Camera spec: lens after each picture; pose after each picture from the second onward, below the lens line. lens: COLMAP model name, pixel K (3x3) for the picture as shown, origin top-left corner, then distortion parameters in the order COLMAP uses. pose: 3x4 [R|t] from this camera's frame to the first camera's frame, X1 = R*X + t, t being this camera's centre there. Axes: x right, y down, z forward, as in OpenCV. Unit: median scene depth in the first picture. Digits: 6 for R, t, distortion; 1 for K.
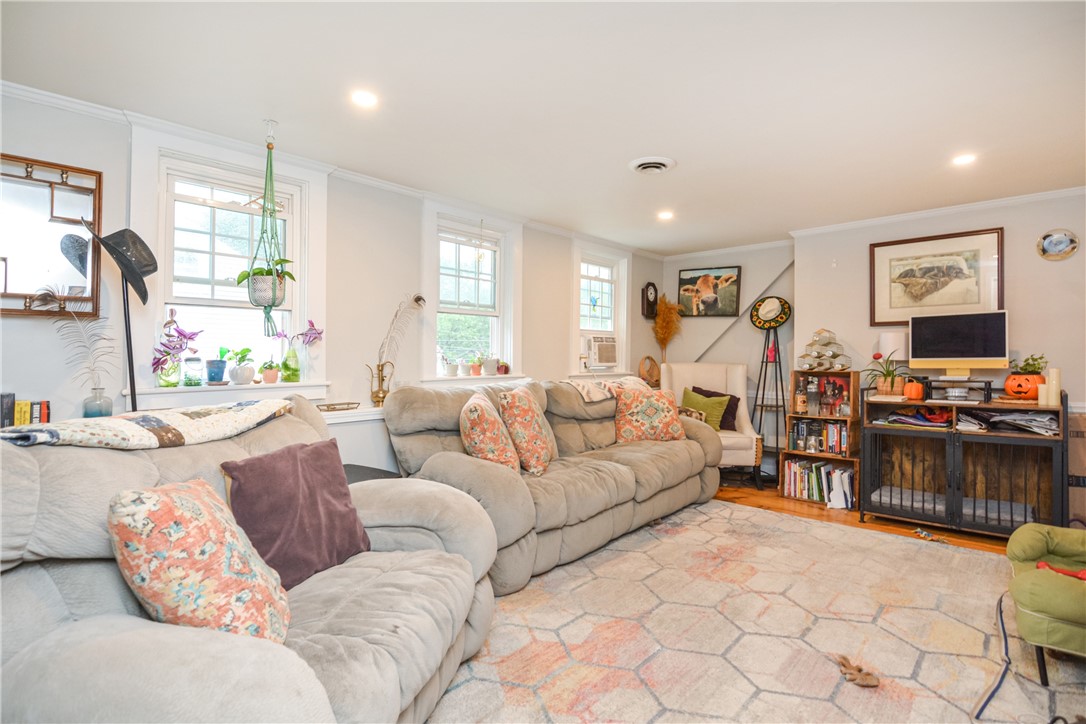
lens RADIAL K [[537.1, 0, 548.8], [0, 537.1, 361.9], [0, 0, 1]] dist [-0.011093, -0.006487]
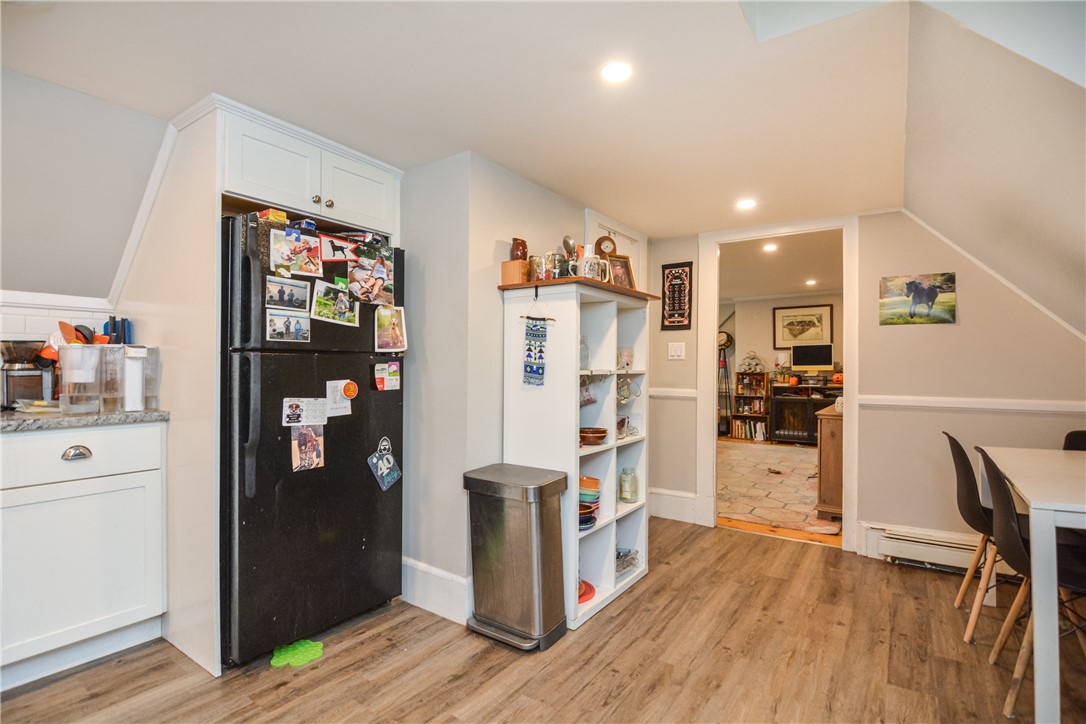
lens RADIAL K [[537.1, 0, 541.2], [0, 537.1, 363.1], [0, 0, 1]] dist [-0.011093, -0.006487]
pose [[0.989824, -0.000466, 0.142298, -0.572840], [0.002753, 0.999870, -0.015875, 0.012928], [-0.142272, 0.016105, 0.989697, -0.903347]]
